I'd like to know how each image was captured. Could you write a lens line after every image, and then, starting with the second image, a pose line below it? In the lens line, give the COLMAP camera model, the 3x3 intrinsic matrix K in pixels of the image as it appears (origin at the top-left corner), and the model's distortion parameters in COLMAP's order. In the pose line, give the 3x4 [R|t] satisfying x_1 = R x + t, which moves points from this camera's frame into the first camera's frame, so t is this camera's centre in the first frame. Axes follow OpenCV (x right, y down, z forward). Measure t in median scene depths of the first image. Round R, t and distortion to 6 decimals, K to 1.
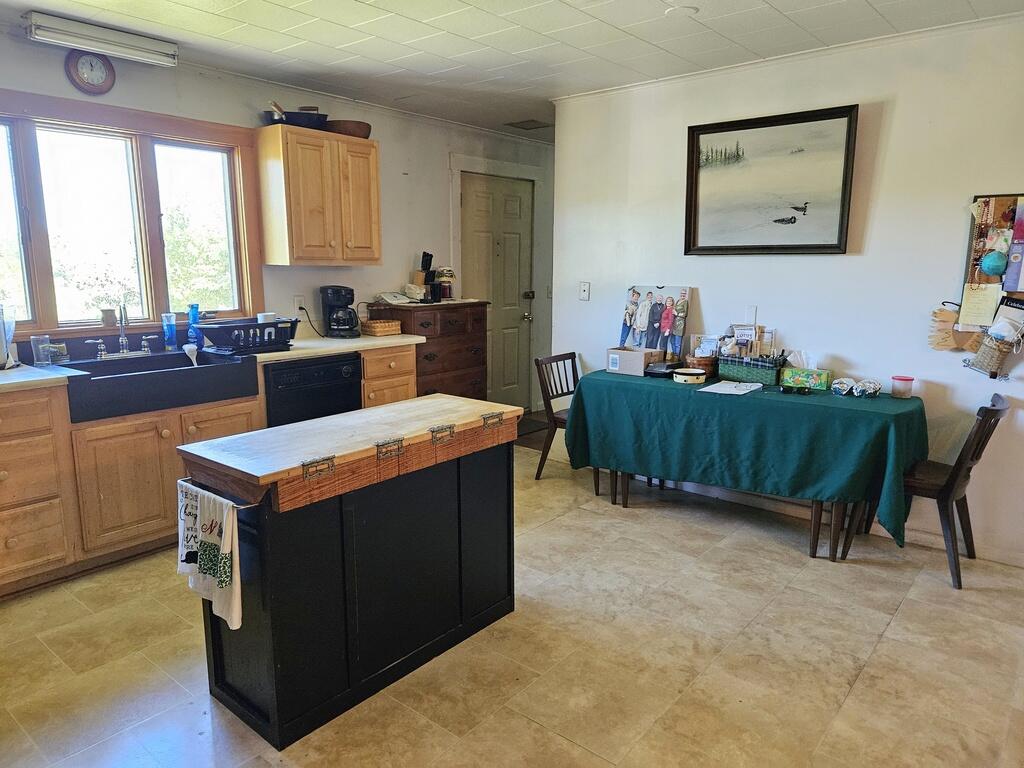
lens RADIAL K [[702.9, 0, 507.4], [0, 702.9, 378.5], [0, 0, 1]] dist [0.064162, -0.042233]
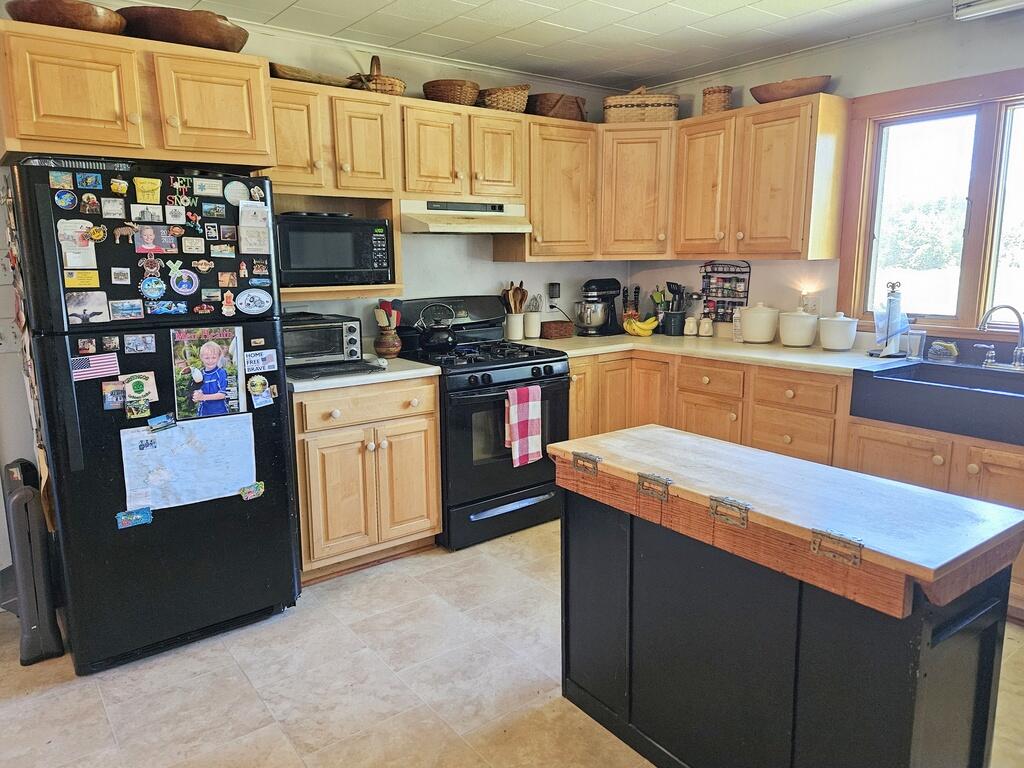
lens RADIAL K [[702.9, 0, 507.9], [0, 702.9, 382.1], [0, 0, 1]] dist [0.064162, -0.042233]
pose [[-0.223027, 0.177273, -0.958558, 0.643512], [-0.156033, 0.964155, 0.214612, -0.169662], [0.962243, 0.197431, -0.187373, 0.967327]]
